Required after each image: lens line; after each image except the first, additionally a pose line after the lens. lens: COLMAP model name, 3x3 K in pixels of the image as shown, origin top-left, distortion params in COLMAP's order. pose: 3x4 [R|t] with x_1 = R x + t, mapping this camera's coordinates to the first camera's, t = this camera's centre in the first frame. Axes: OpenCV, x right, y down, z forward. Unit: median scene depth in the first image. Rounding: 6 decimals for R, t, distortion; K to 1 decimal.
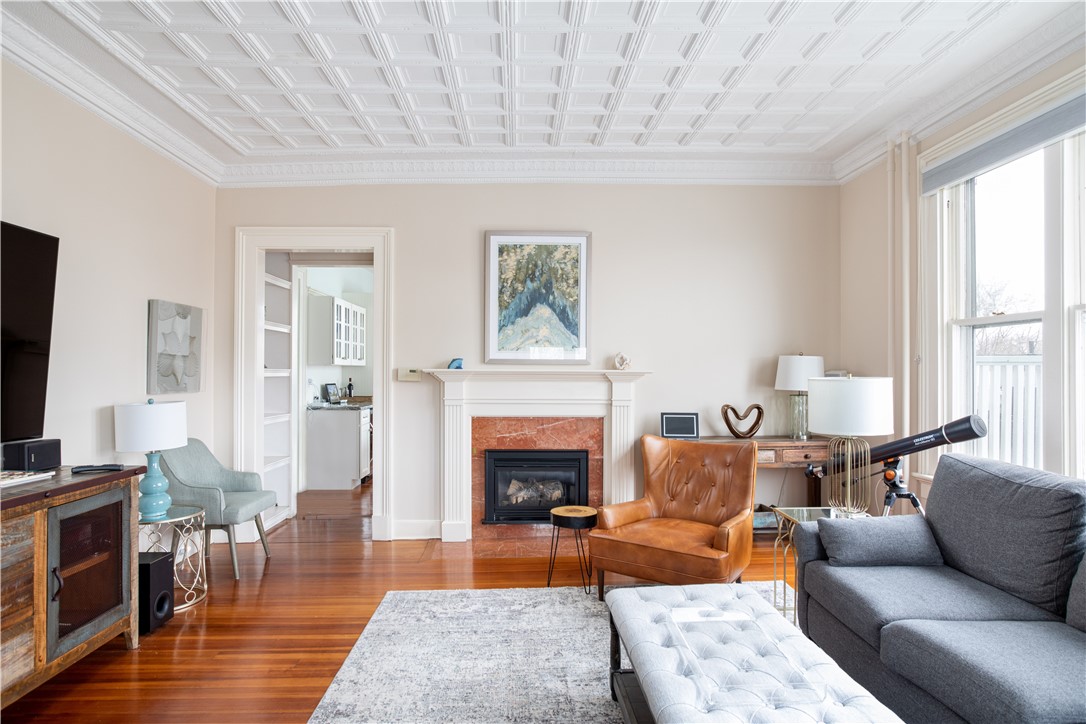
lens RADIAL K [[603.2, 0, 535.5], [0, 603.2, 366.7], [0, 0, 1]] dist [-0.045356, 0.025687]
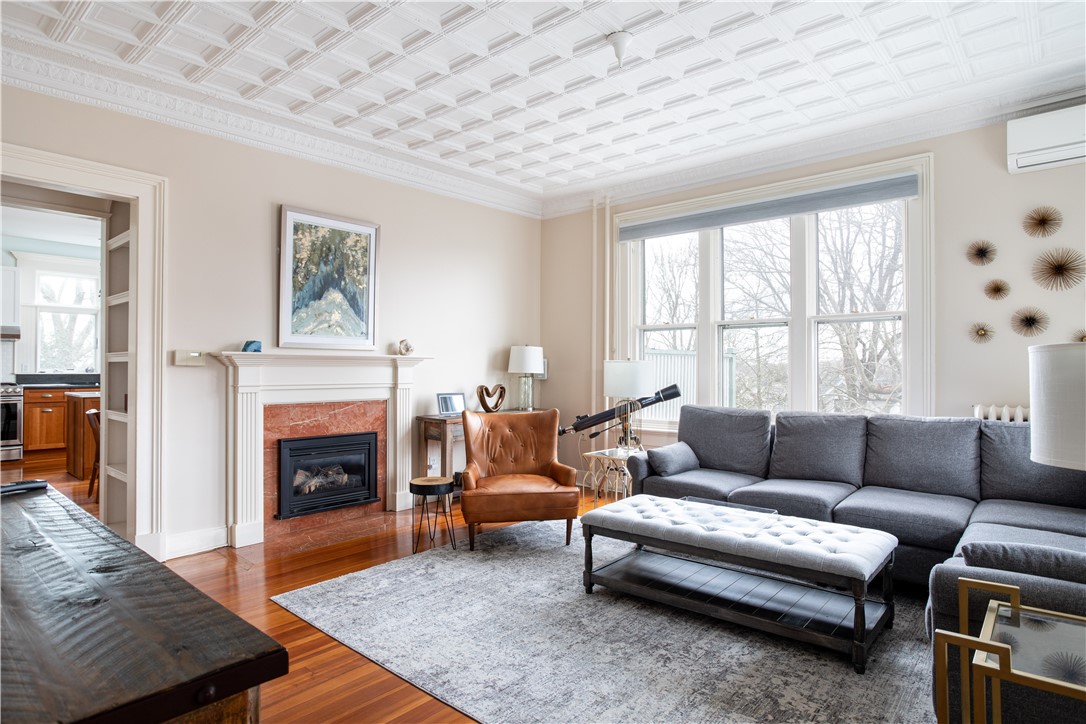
lens RADIAL K [[603.2, 0, 540.6], [0, 603.2, 362.7], [0, 0, 1]] dist [-0.045356, 0.025687]
pose [[0.683818, 0.004972, 0.729635, -0.485061], [-0.005802, 0.999982, -0.001377, 0.017759], [-0.729629, -0.003292, 0.683835, 0.075311]]
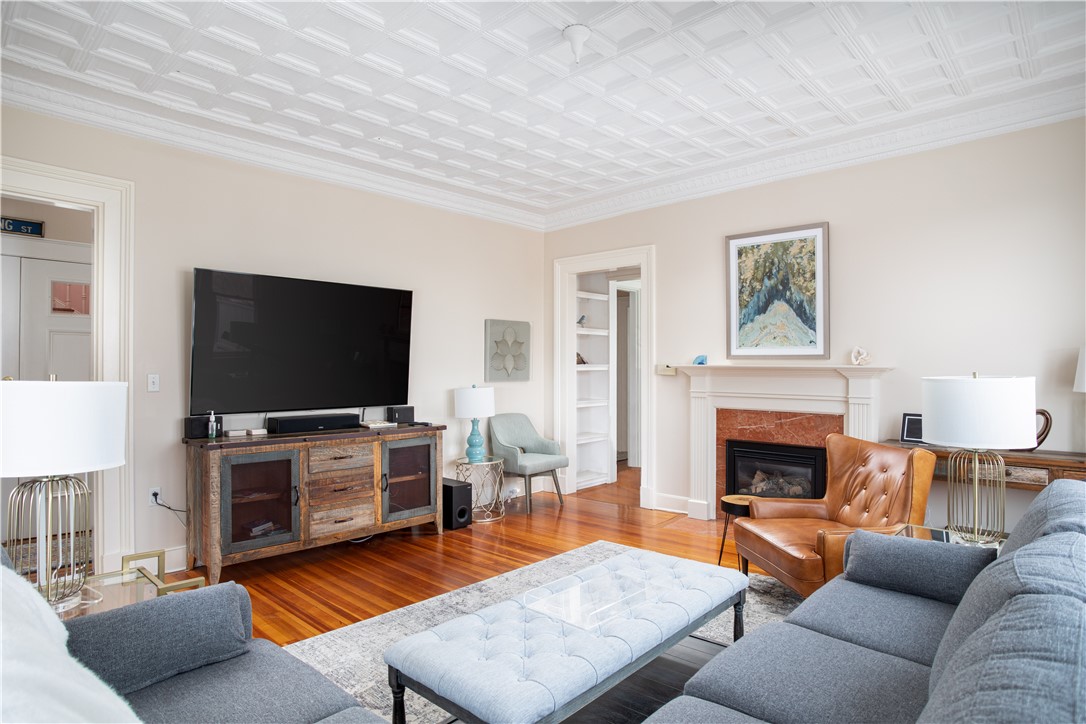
lens RADIAL K [[603.2, 0, 546.5], [0, 603.2, 360.8], [0, 0, 1]] dist [-0.045356, 0.025687]
pose [[0.715508, -0.005246, -0.698585, 0.440617], [0.006796, 0.999977, -0.000549, -0.004555], [0.698571, -0.004354, 0.715527, 0.004834]]
